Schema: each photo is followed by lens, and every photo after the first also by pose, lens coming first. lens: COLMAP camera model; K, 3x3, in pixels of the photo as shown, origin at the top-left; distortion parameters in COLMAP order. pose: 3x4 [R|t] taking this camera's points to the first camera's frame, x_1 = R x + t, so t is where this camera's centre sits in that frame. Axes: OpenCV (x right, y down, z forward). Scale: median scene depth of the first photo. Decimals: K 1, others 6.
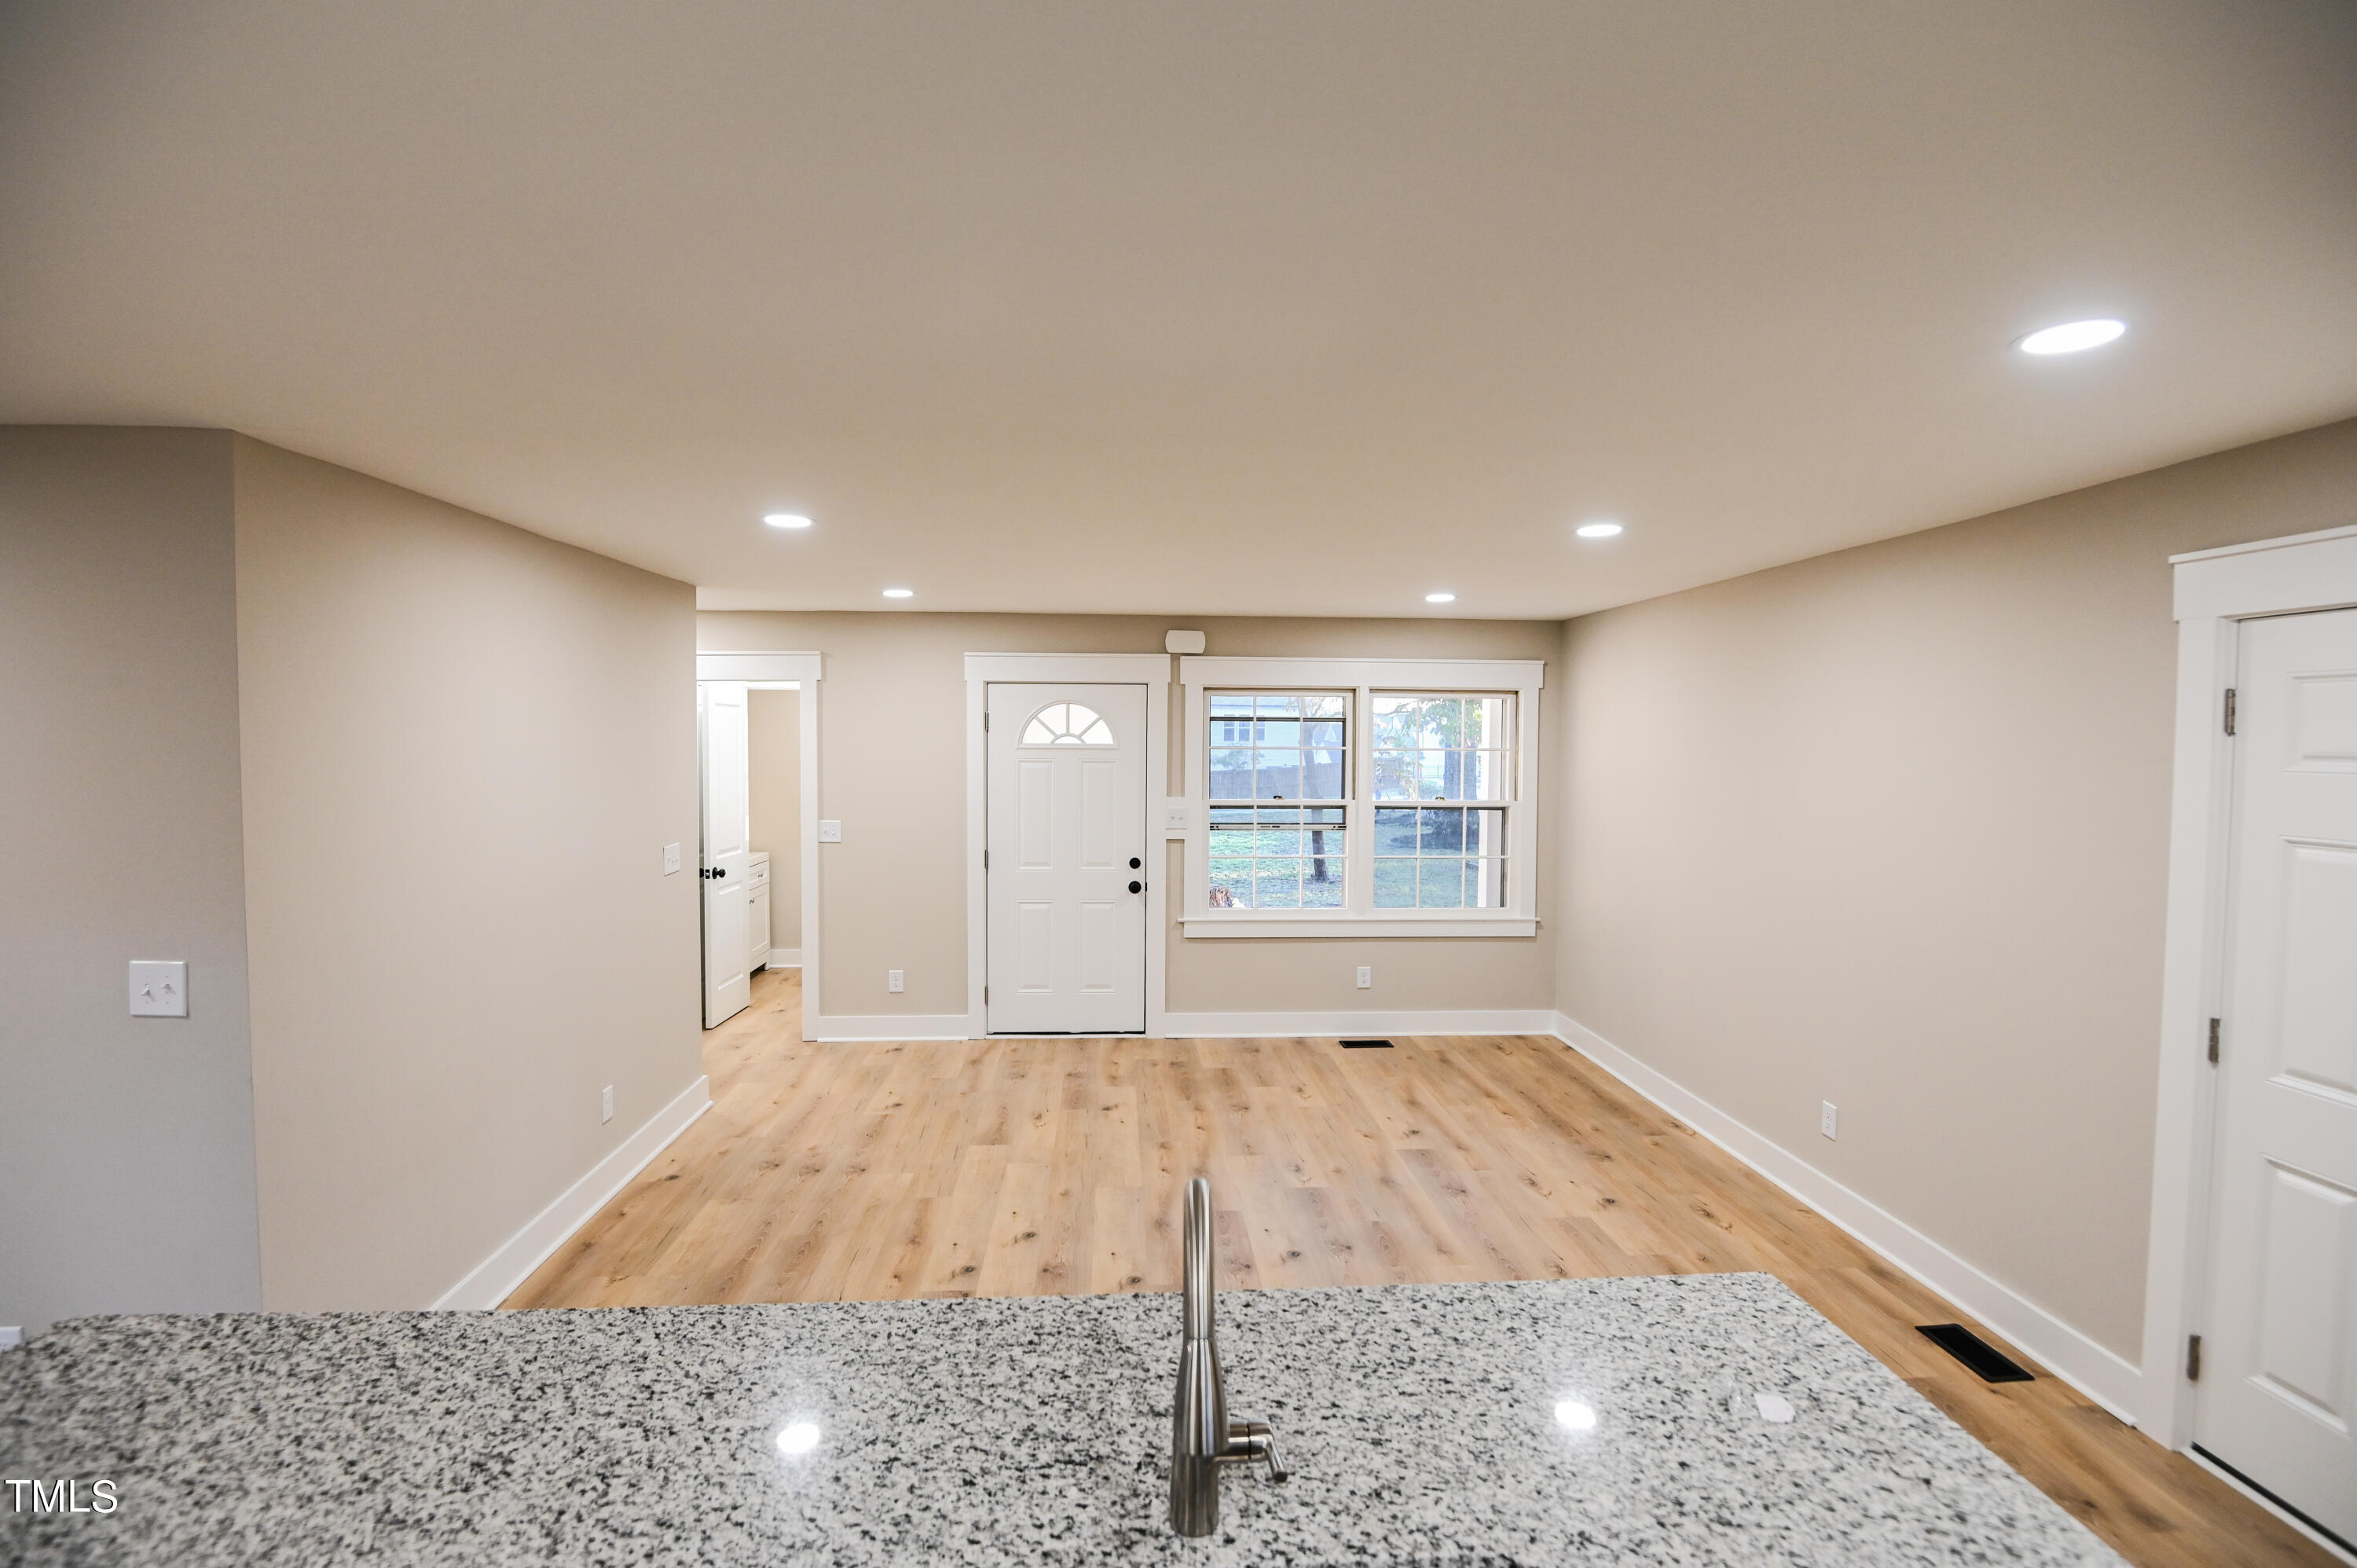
lens RADIAL K [[1103.0, 0, 1178.5], [0, 1103.0, 784.0], [0, 0, 1]] dist [-0.004923, -0.011972]
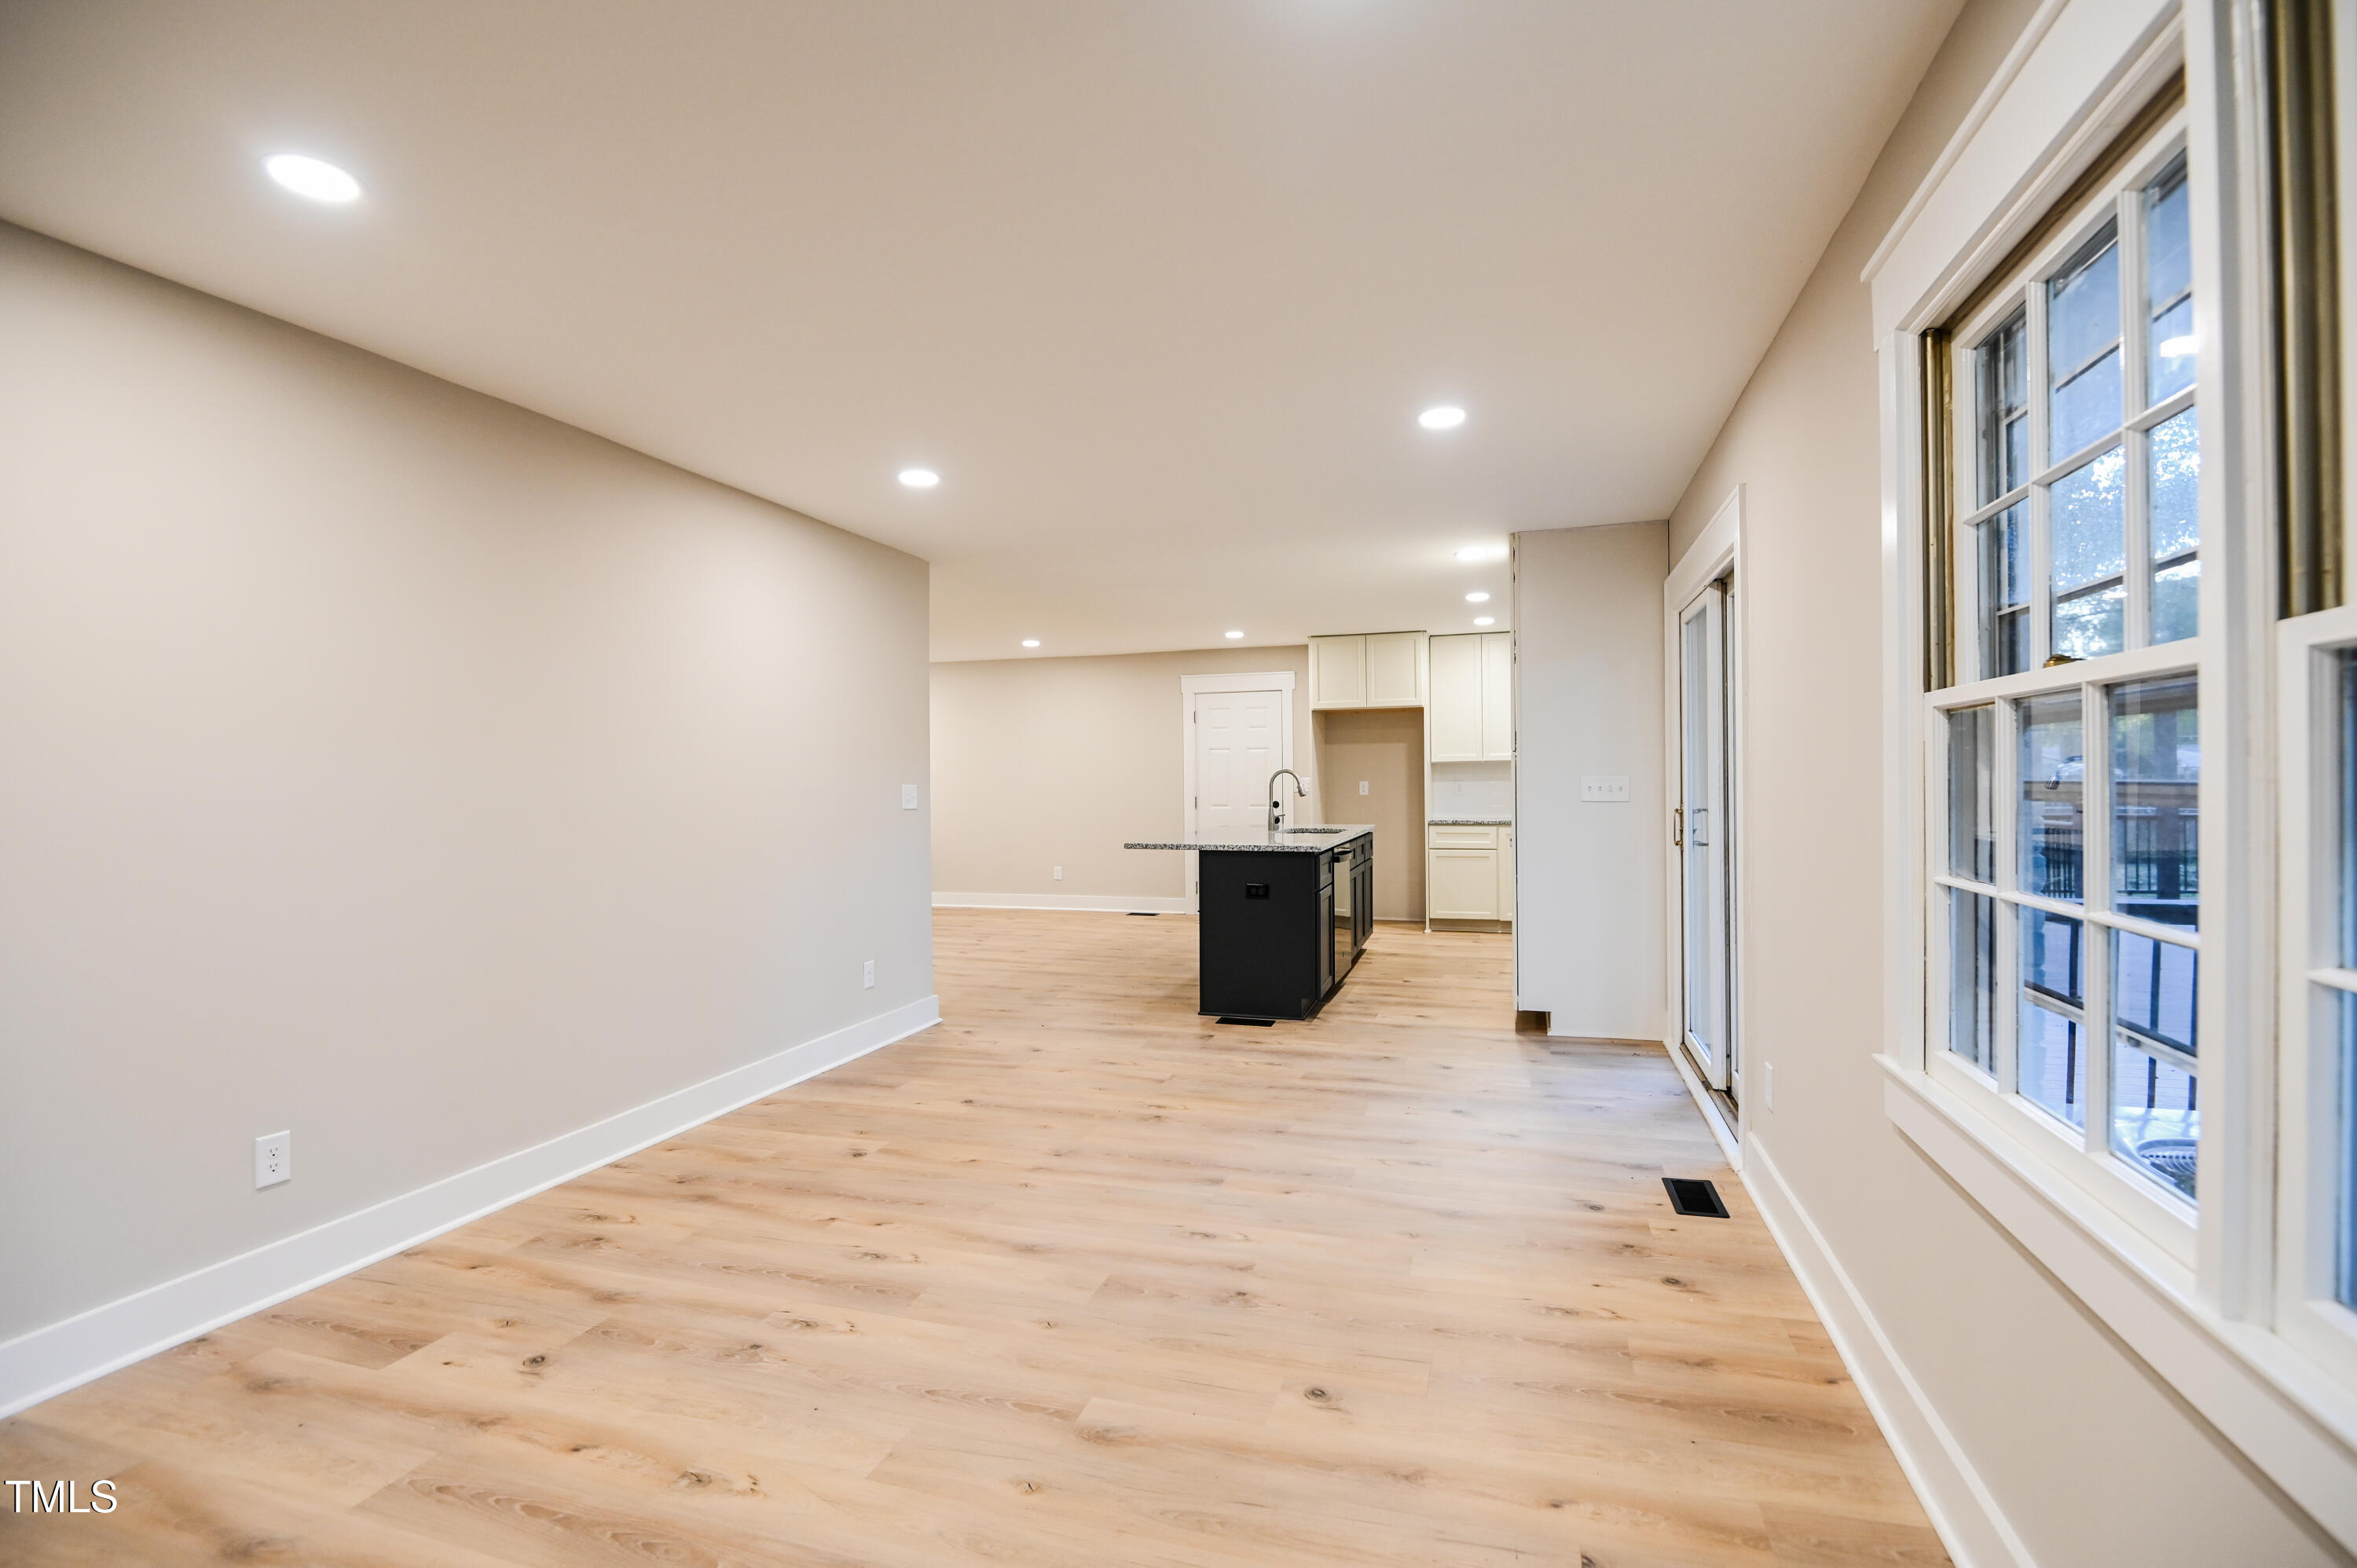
lens RADIAL K [[1086.6, 0, 1178.5], [0, 1086.6, 784.0], [0, 0, 1]] dist [-0.004178, -0.012449]
pose [[0.362004, -0.006315, 0.932155, -4.188583], [0.043353, 0.999009, -0.010068, 0.325546], [-0.931168, 0.044056, 0.361919, -0.515115]]
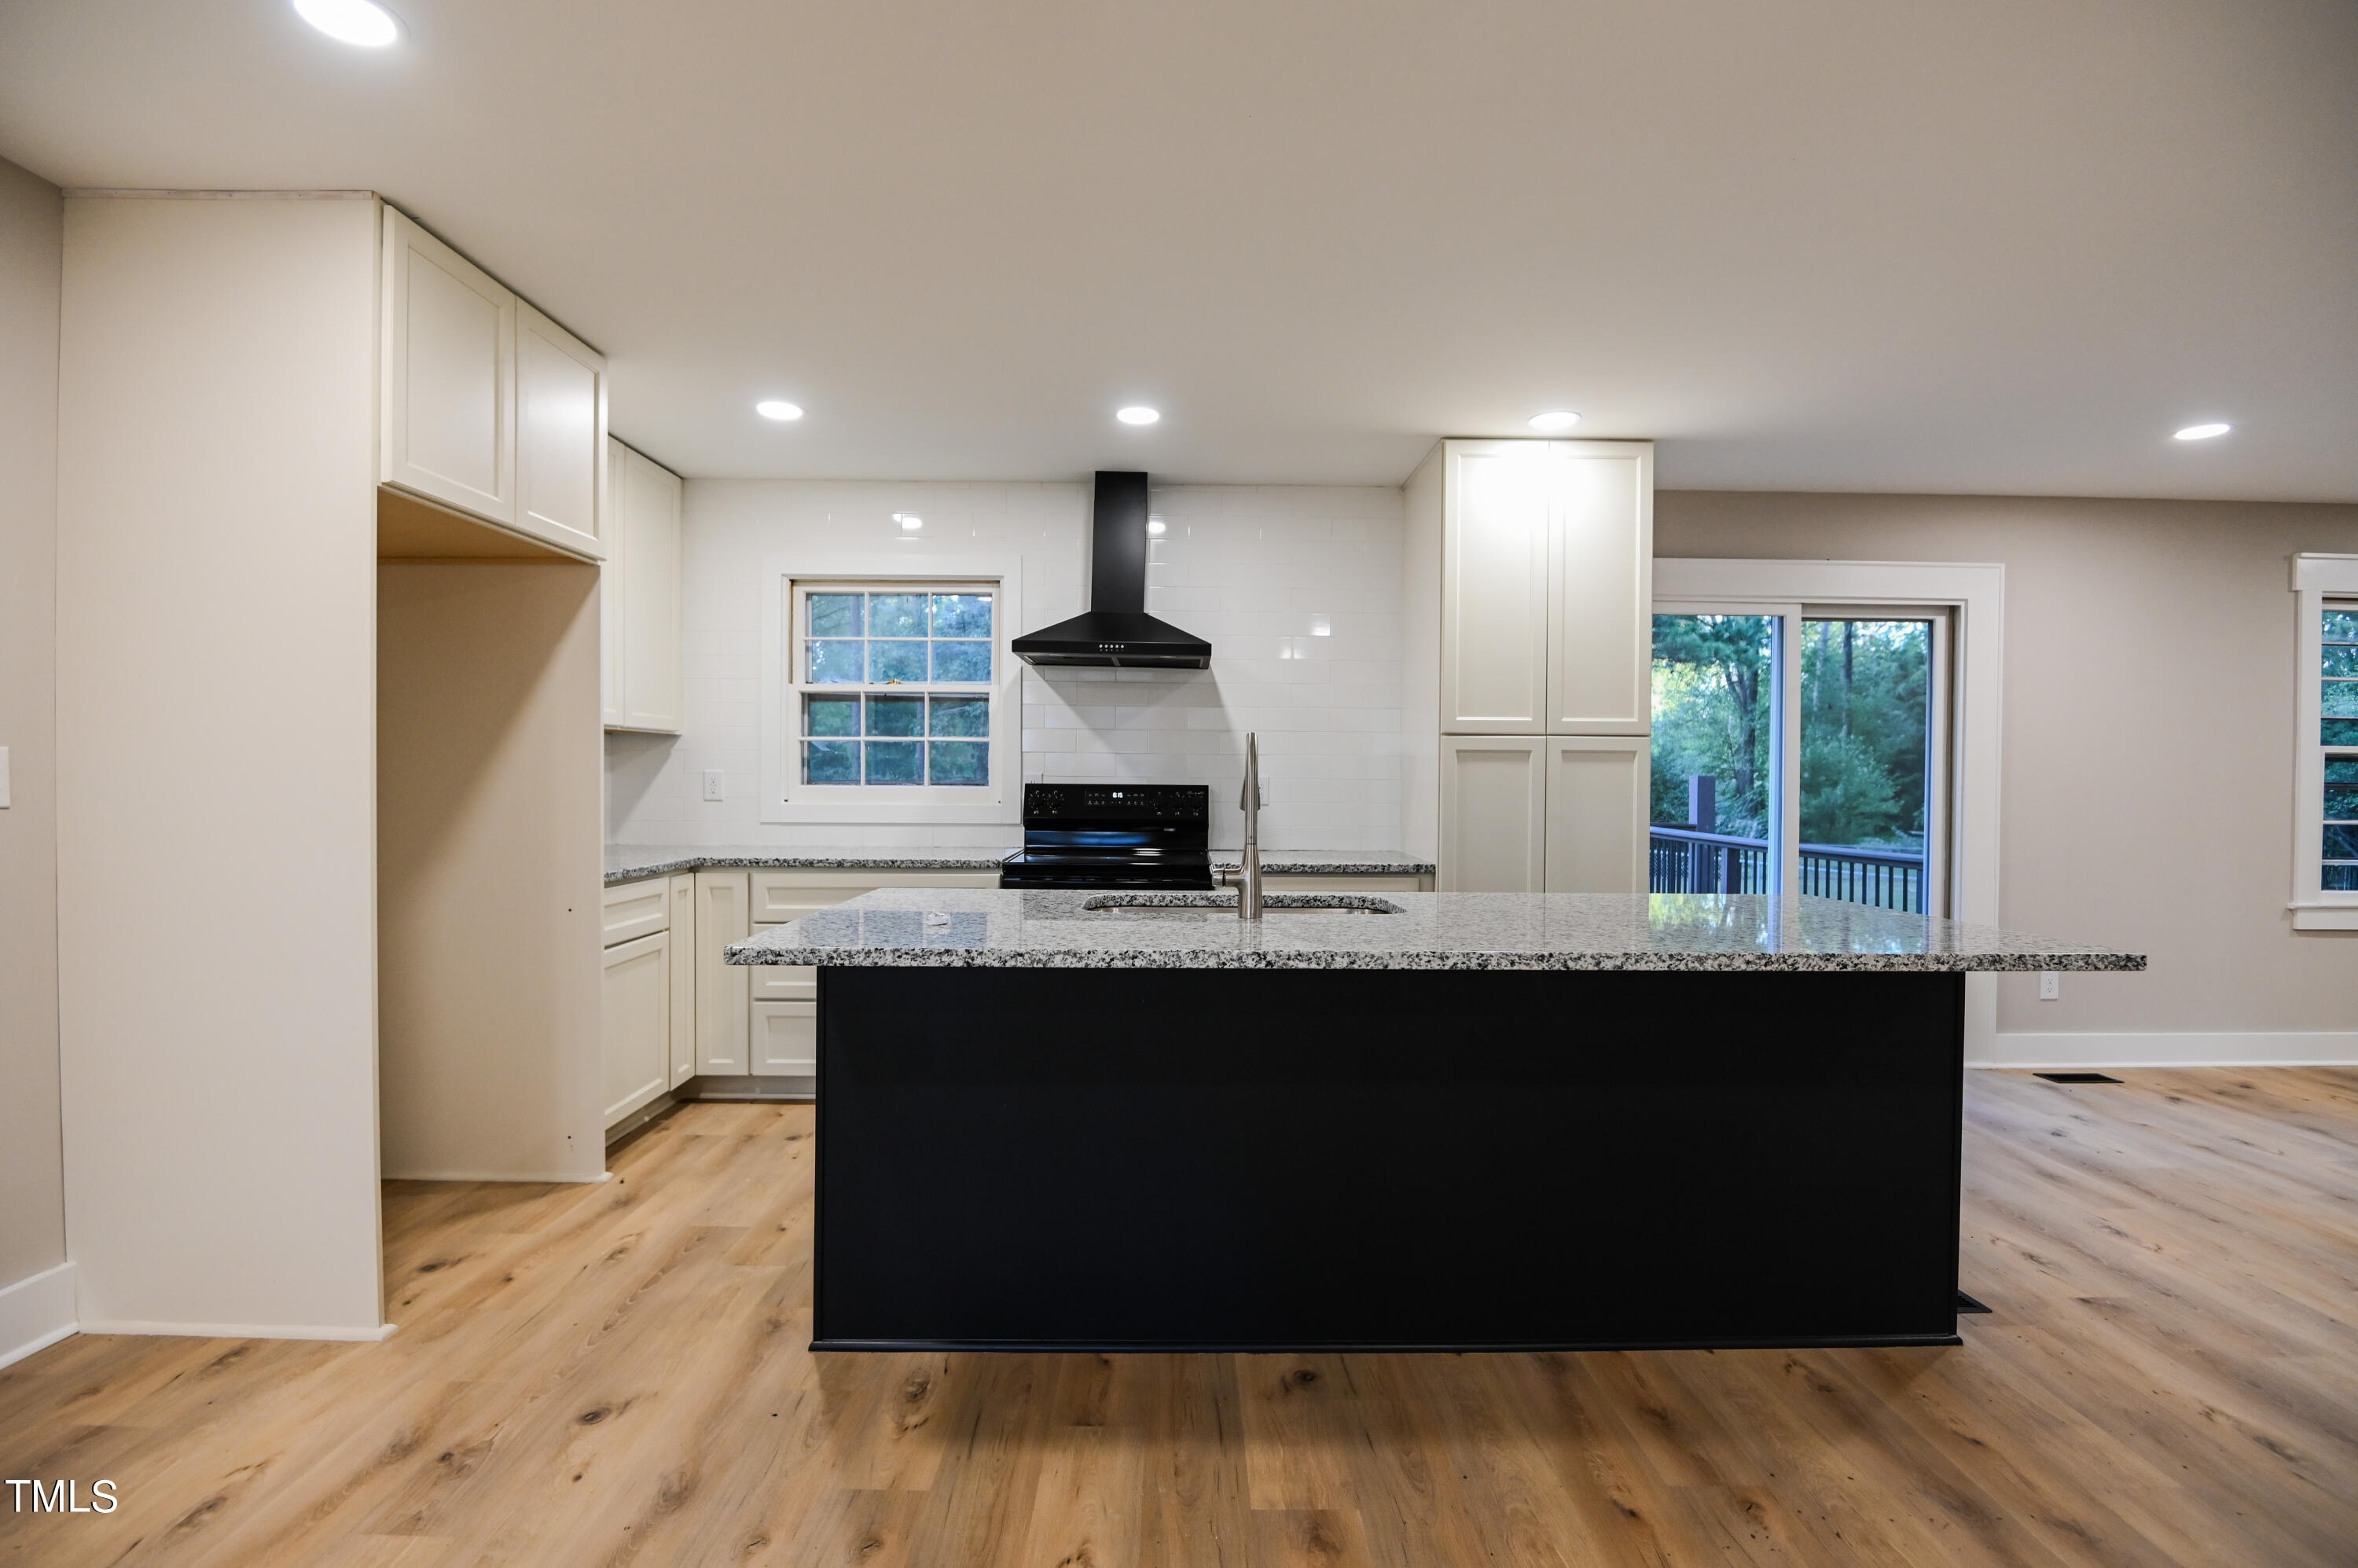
lens RADIAL K [[1103.5, 0, 1179.0], [0, 1103.5, 784.0], [0, 0, 1]] dist [-0.004923, -0.011972]
pose [[-0.998180, -0.014998, 0.058416, 0.015053], [-0.011769, 0.998403, 0.055247, 0.221650], [-0.059151, 0.054459, -0.996762, 2.166379]]
